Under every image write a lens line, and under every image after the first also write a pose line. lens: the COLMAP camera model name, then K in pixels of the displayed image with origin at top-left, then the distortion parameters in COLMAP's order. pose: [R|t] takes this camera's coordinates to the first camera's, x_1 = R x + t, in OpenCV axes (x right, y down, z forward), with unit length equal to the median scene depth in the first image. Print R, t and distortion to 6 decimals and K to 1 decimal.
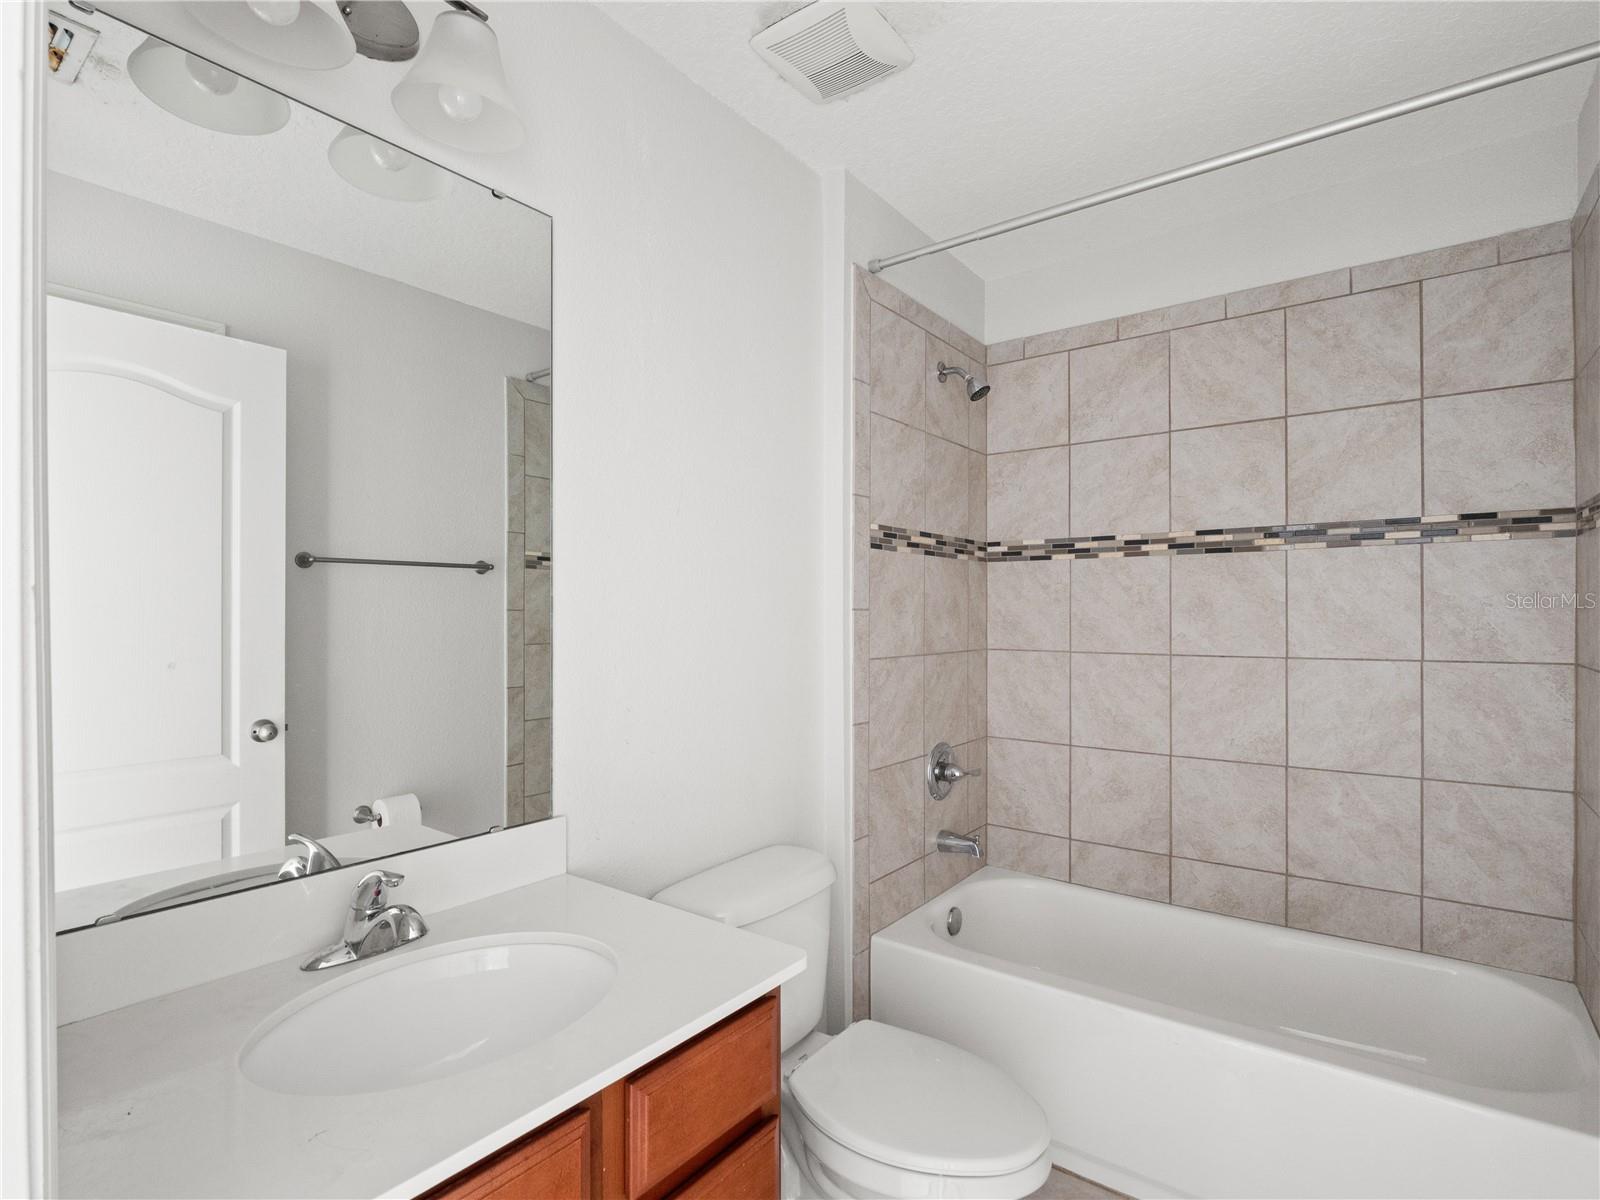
lens RADIAL K [[777.8, 0, 810.0], [0, 777.8, 605.4], [0, 0, 1]] dist [-0.007907, -0.004580]
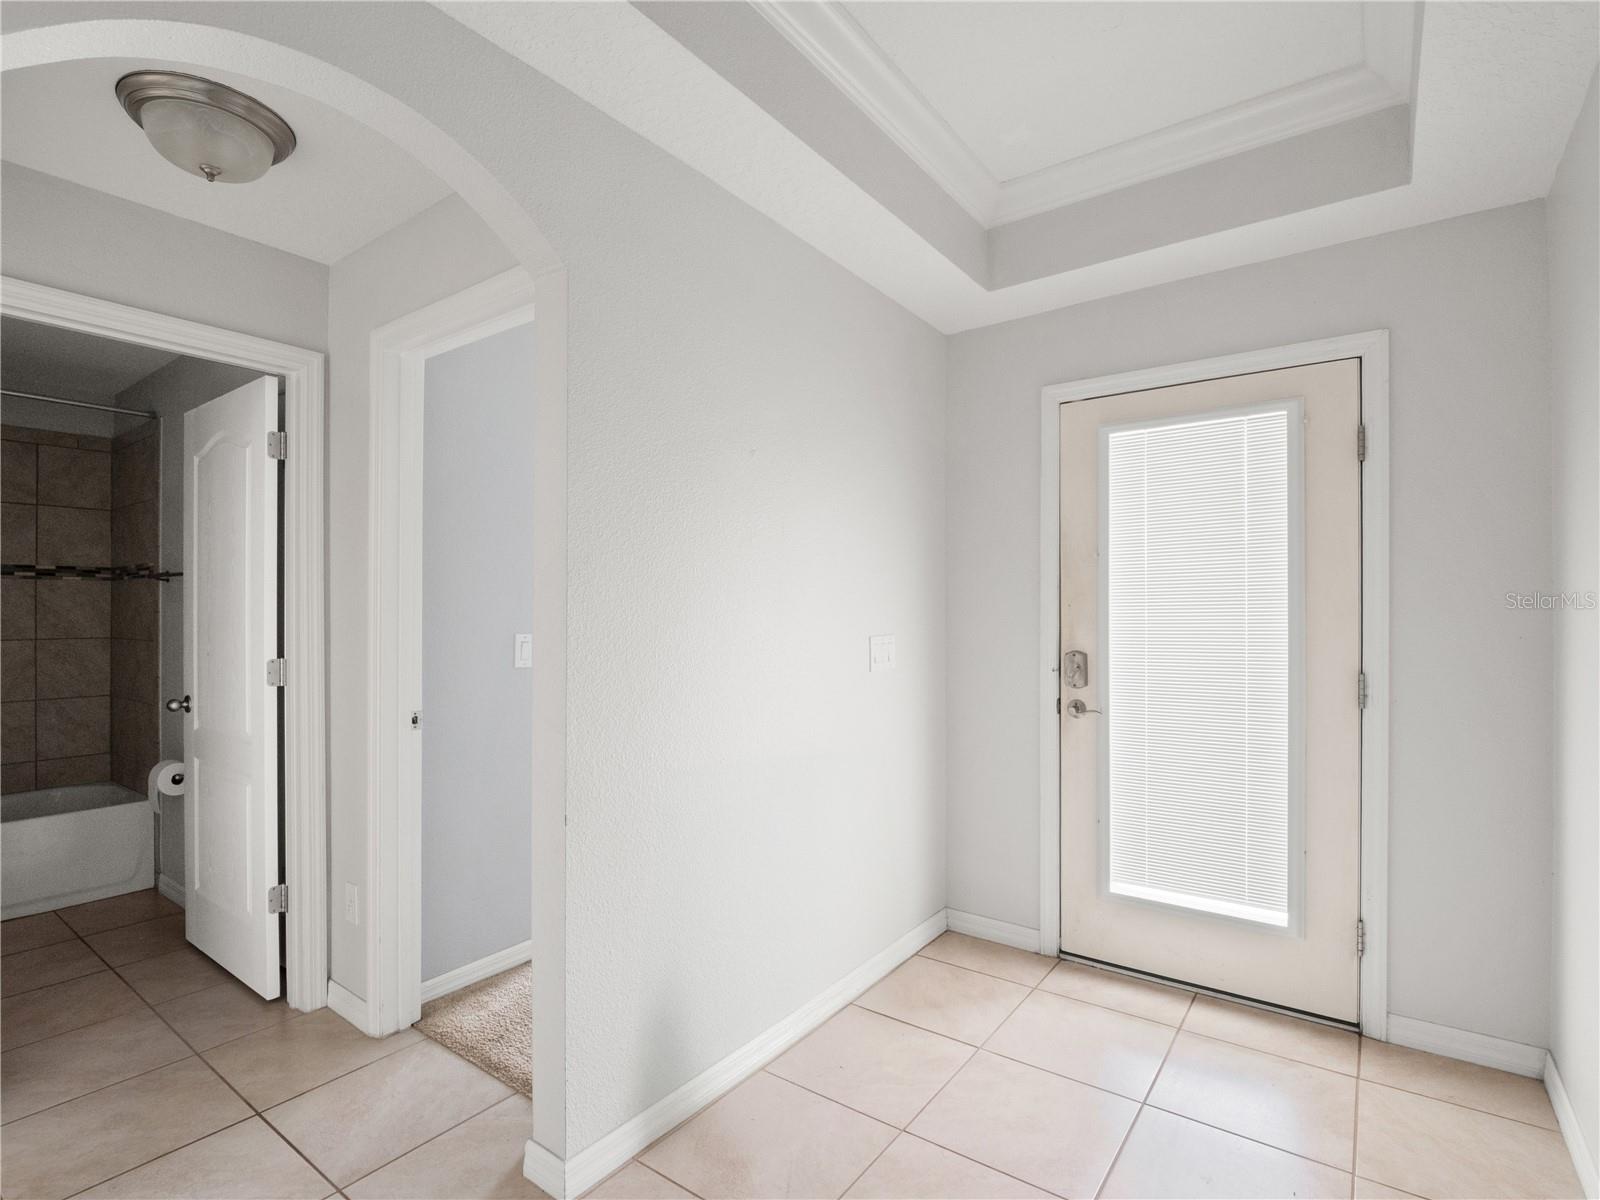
lens RADIAL K [[777.8, 0, 808.8], [0, 777.8, 612.8], [0, 0, 1]] dist [-0.007907, -0.004580]
pose [[-0.026539, 0.013440, 0.999557, -1.238906], [0.006240, 0.999892, -0.013279, 0.044038], [-0.999628, 0.005885, -0.026620, -0.927116]]
